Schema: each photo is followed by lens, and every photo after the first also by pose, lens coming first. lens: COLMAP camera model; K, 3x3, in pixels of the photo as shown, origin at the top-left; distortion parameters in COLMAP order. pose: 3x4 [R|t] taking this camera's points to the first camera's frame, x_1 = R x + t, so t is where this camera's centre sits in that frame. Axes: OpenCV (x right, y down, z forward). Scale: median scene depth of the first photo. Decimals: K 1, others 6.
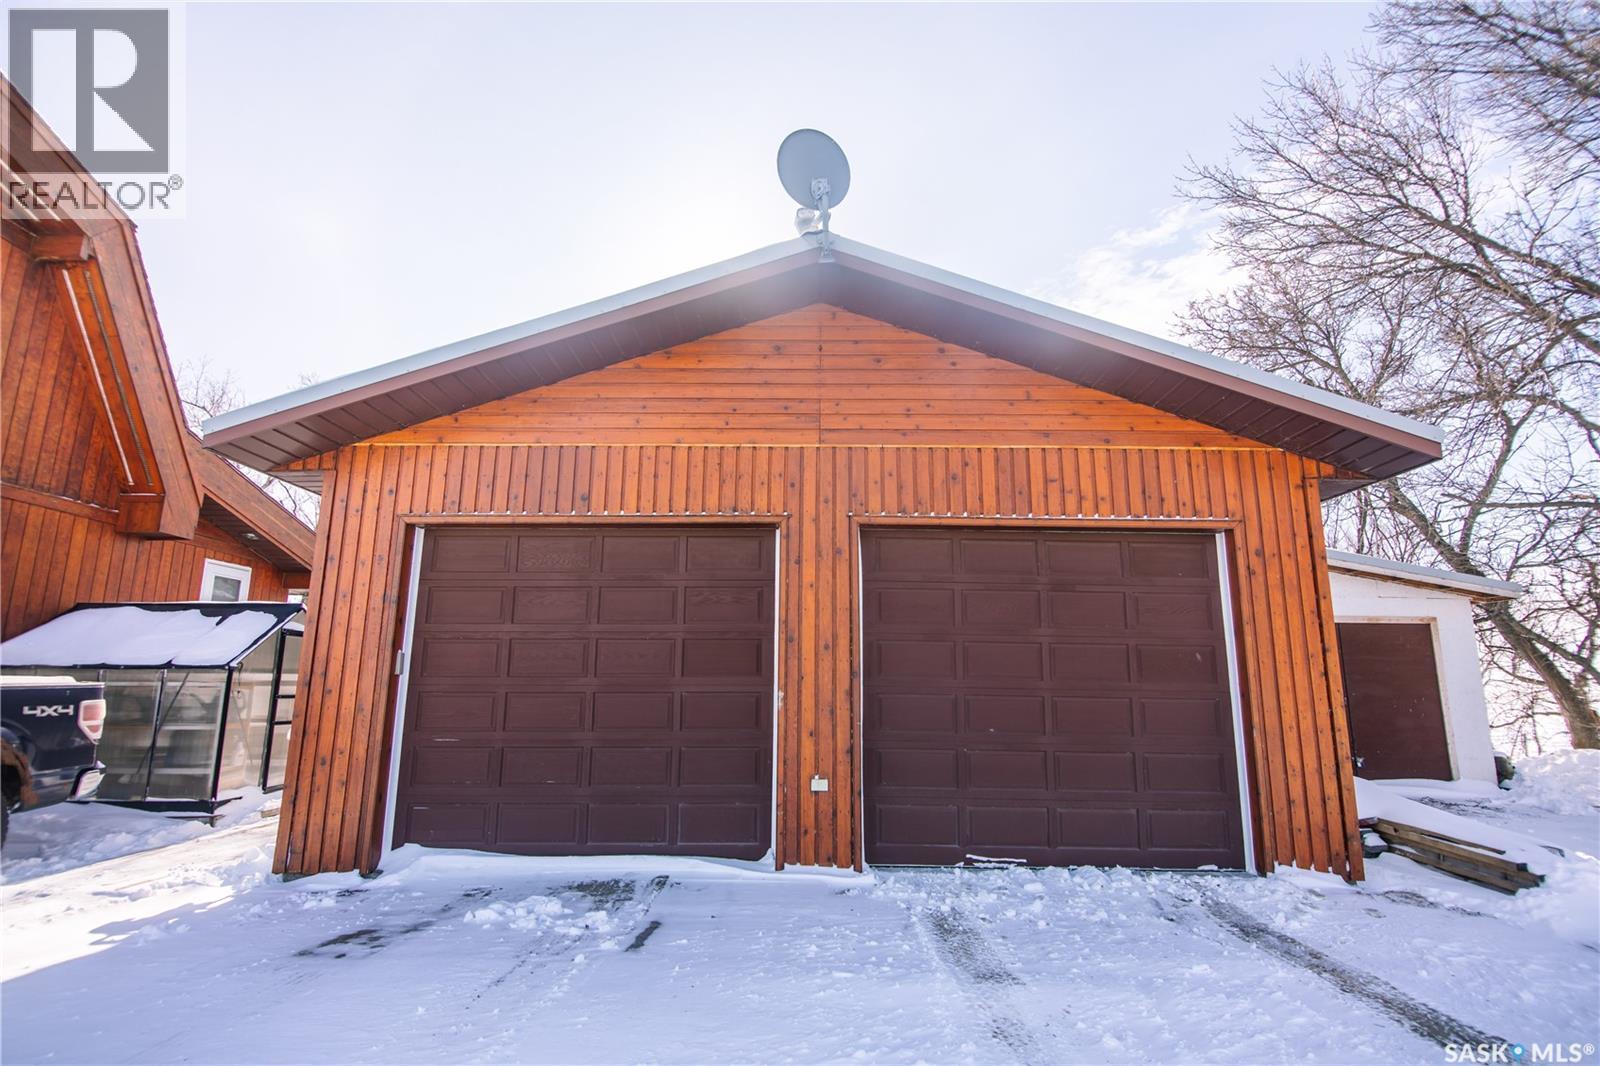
lens RADIAL K [[741.6, 0, 803.9], [0, 741.6, 552.6], [0, 0, 1]] dist [-0.000945, -0.000583]
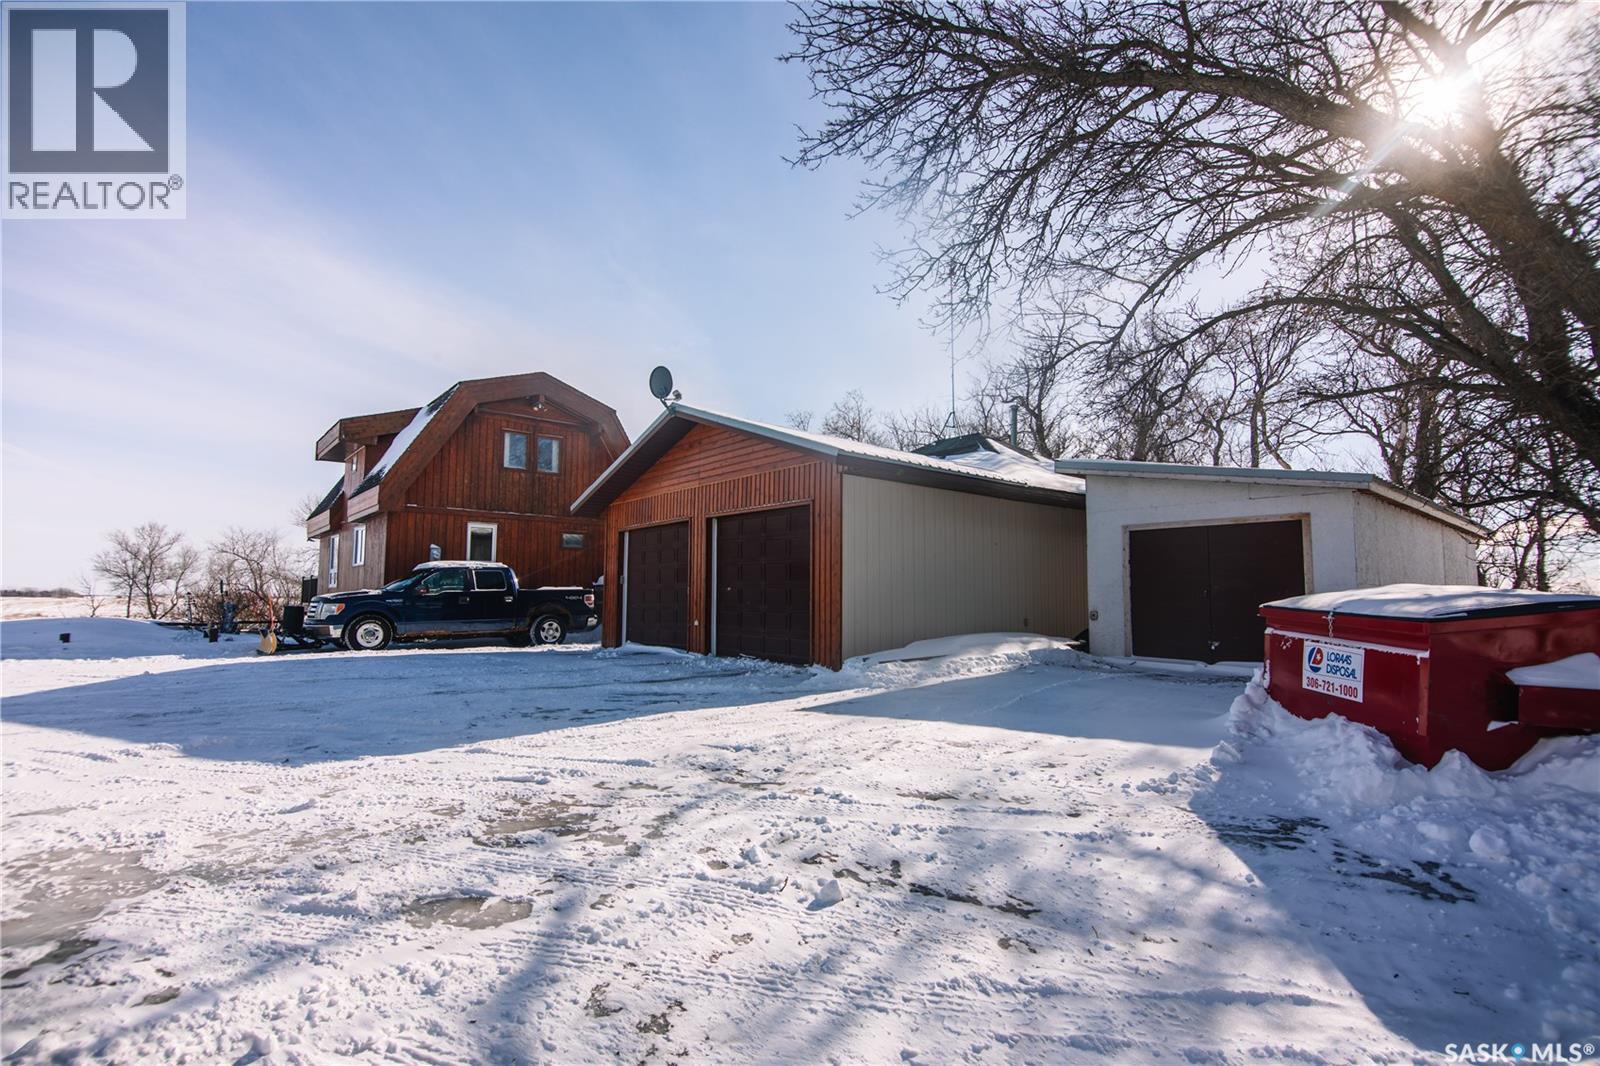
lens RADIAL K [[741.6, 0, 803.9], [0, 741.6, 552.6], [0, 0, 1]] dist [-0.000945, -0.000583]
pose [[0.640846, -0.054341, -0.765744, 2.142620], [0.132060, 0.990425, 0.040235, 0.015138], [0.756226, -0.126908, 0.641886, -0.341009]]
